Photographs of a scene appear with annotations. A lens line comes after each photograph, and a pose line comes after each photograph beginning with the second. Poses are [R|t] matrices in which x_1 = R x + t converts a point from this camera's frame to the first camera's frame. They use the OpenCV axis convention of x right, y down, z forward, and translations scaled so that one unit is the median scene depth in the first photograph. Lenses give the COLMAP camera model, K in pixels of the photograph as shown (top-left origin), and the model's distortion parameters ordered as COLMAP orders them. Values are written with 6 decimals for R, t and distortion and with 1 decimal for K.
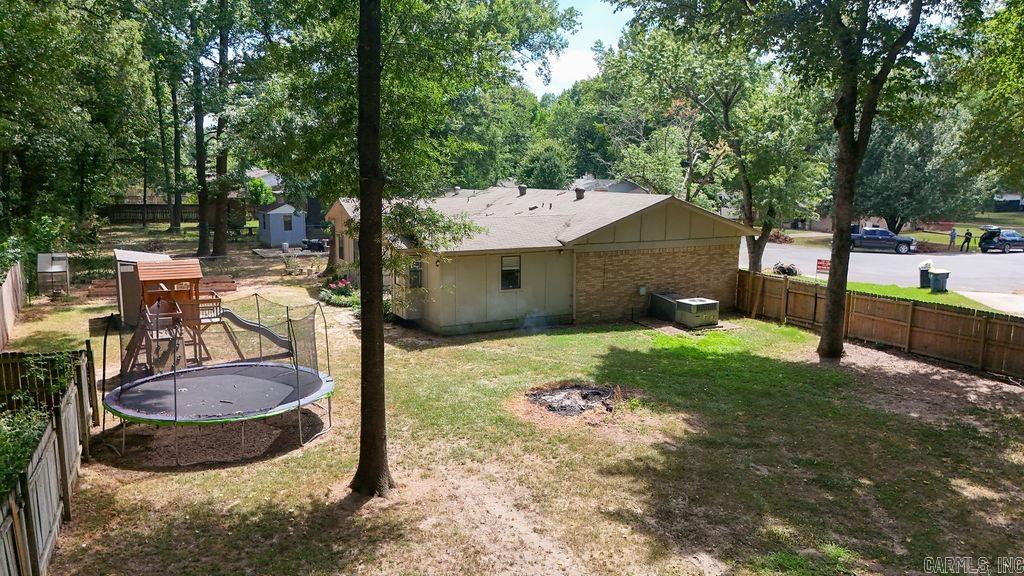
lens RADIAL K [[772.1, 0, 512.5], [0, 772.1, 290.7], [0, 0, 1]] dist [0.045734, -0.012816]
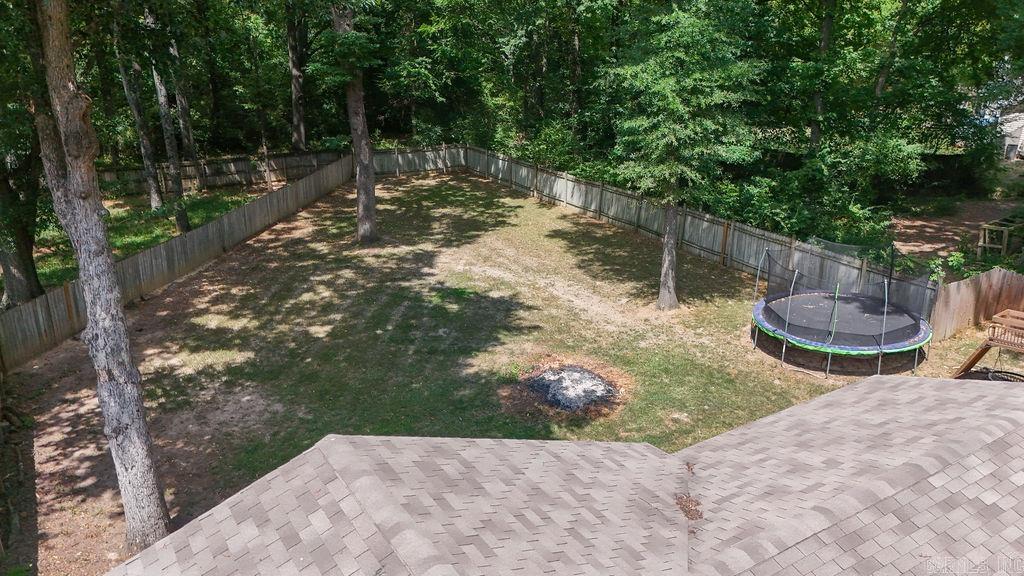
lens RADIAL K [[772.1, 0, 511.9], [0, 772.1, 286.2], [0, 0, 1]] dist [0.045734, -0.012816]
pose [[-0.996074, 0.027841, -0.084038, 0.313898], [-0.014824, 0.883406, 0.468375, -0.602431], [0.087279, 0.467782, -0.879524, 2.420684]]
